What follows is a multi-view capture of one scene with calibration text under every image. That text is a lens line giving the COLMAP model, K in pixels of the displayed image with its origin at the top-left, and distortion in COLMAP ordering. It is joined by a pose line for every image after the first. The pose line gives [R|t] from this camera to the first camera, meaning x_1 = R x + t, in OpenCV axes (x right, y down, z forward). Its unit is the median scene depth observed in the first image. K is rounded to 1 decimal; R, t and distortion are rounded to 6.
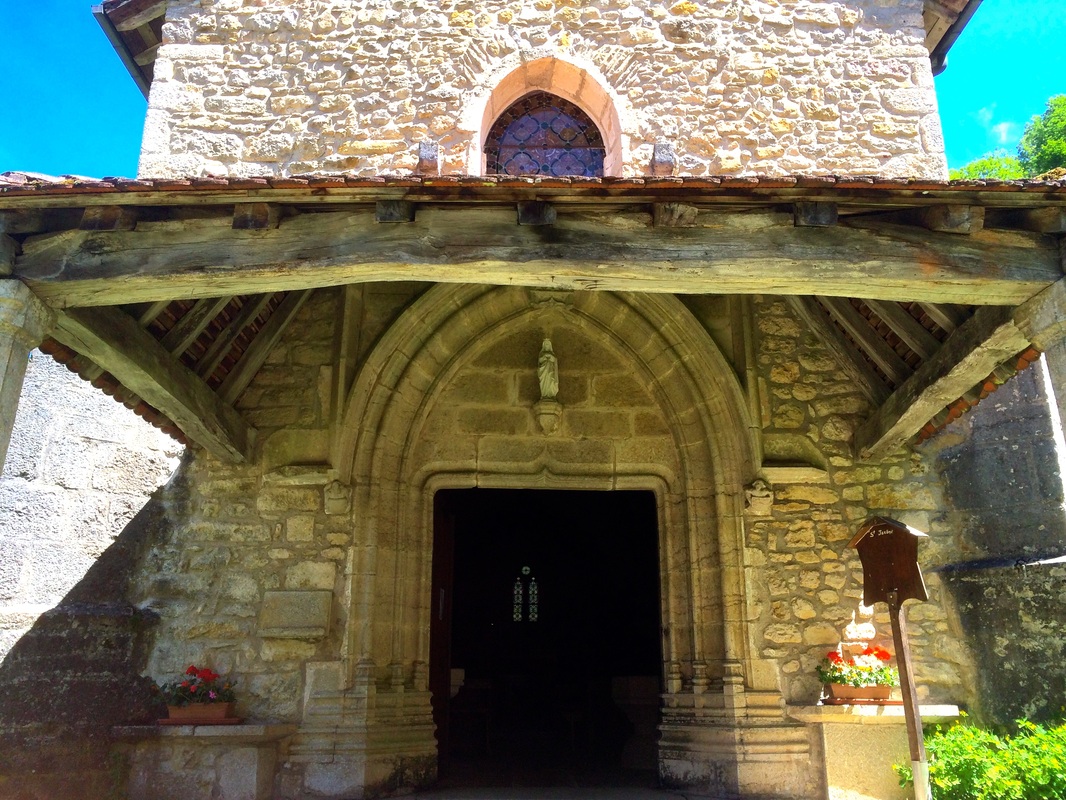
lens RADIAL K [[874.9, 0, 533.0], [0, 874.9, 400.0], [0, 0, 1]] dist [0.039076, -0.008175]
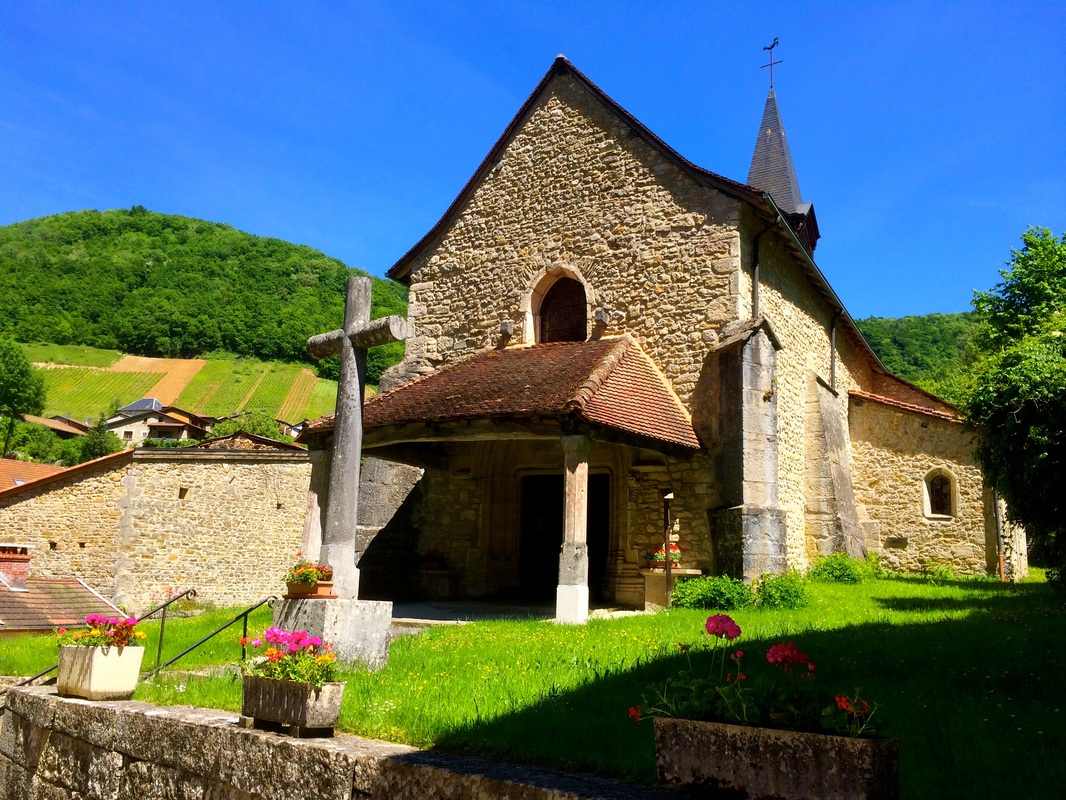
lens RADIAL K [[874.9, 0, 533.0], [0, 874.9, 400.0], [0, 0, 1]] dist [0.039076, -0.008175]
pose [[0.866894, -0.070968, -0.493415, 0.982036], [0.120069, 0.990399, 0.068502, -0.231393], [0.483816, -0.118628, 0.867092, -0.876317]]
